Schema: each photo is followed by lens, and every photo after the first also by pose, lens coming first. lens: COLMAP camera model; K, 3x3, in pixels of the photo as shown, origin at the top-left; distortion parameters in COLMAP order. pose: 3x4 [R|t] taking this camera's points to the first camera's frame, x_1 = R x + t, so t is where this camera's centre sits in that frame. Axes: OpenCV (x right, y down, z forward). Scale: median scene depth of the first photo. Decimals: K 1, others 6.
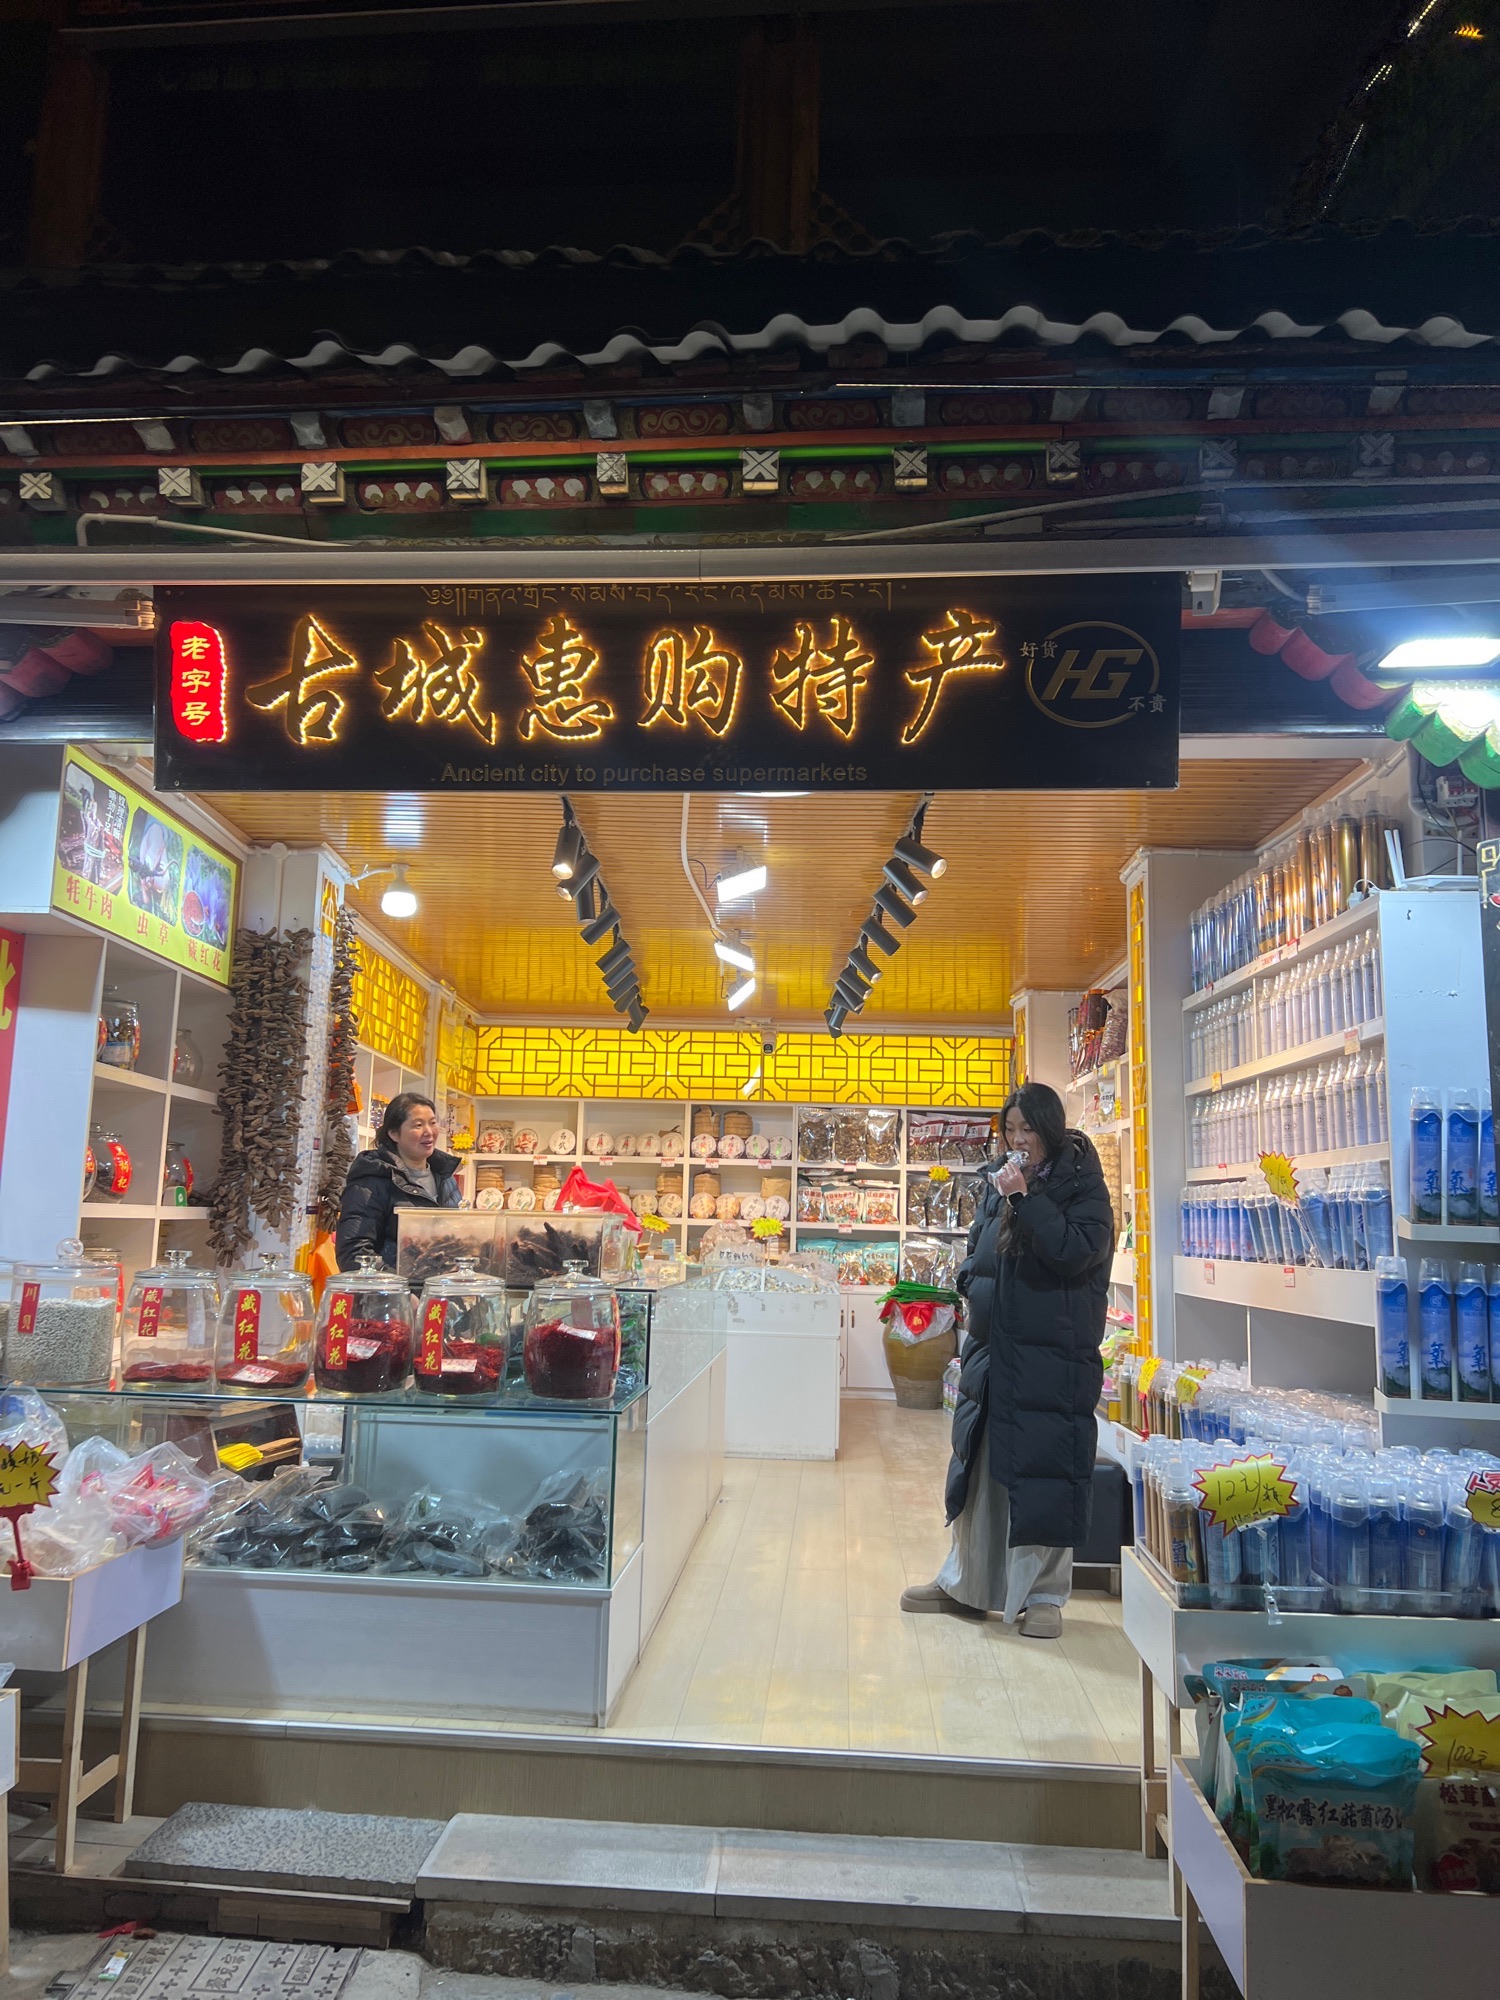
lens RADIAL K [[1472.7, 0, 737.0], [0, 1472.7, 991.7], [0, 0, 1]] dist [0.025528, 0.014538]
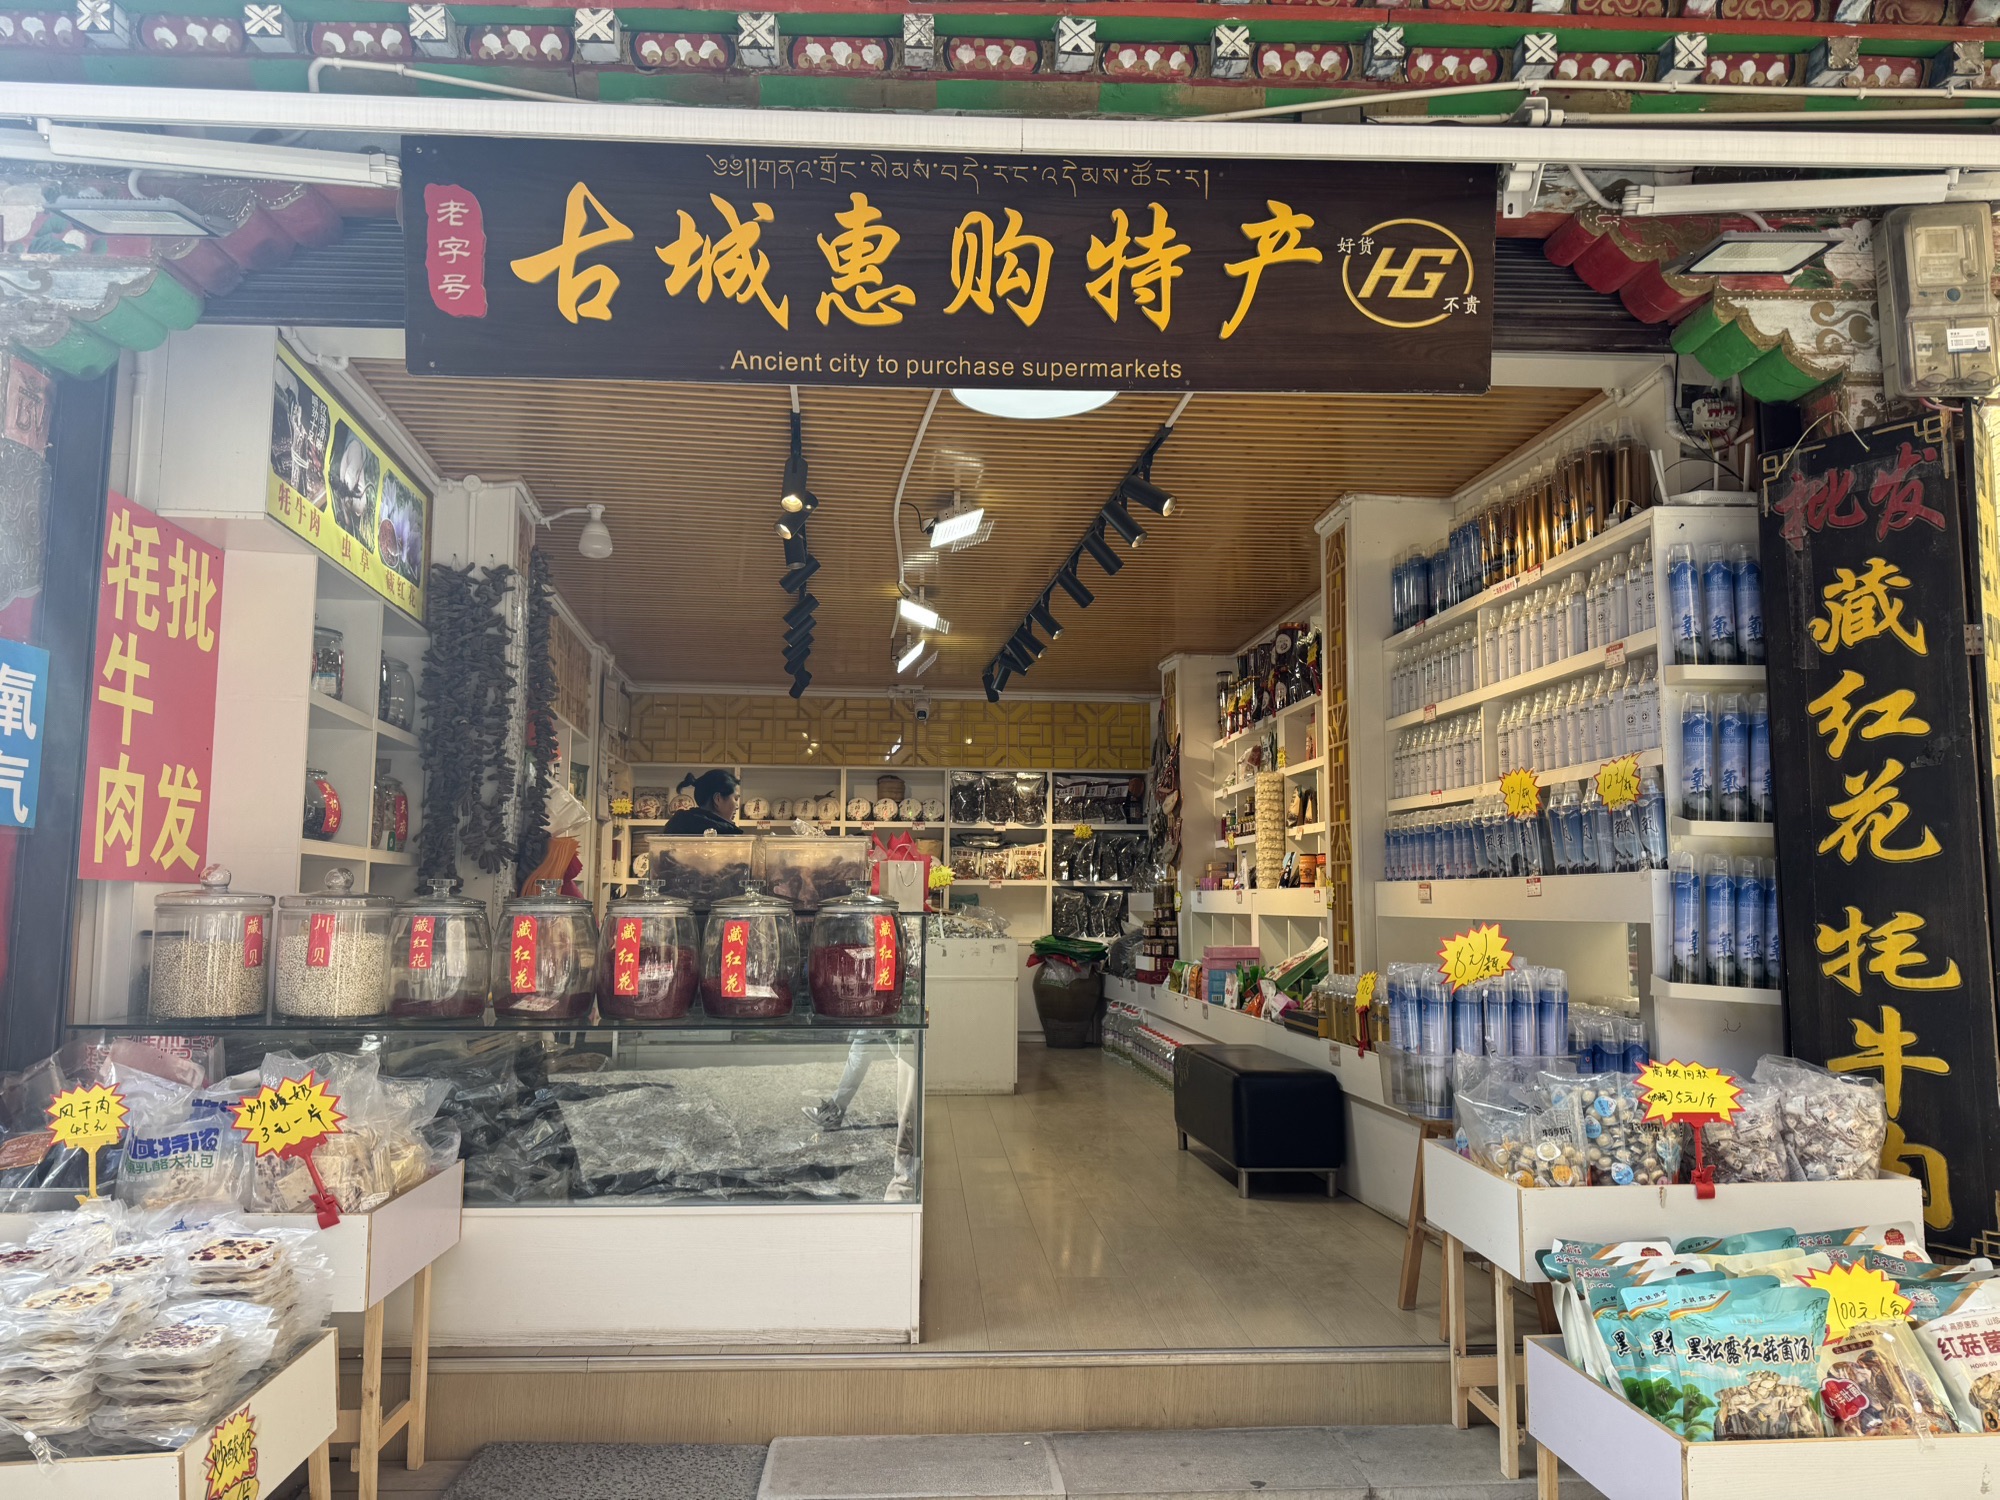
lens RADIAL K [[1383.9, 0, 1010.0], [0, 1383.9, 761.3], [0, 0, 1]] dist [0.035747, -0.027318]
pose [[0.991044, -0.007559, 0.133318, -0.115015], [0.000378, 0.998552, 0.053802, 0.047179], [-0.133532, -0.053270, 0.989612, 0.069820]]
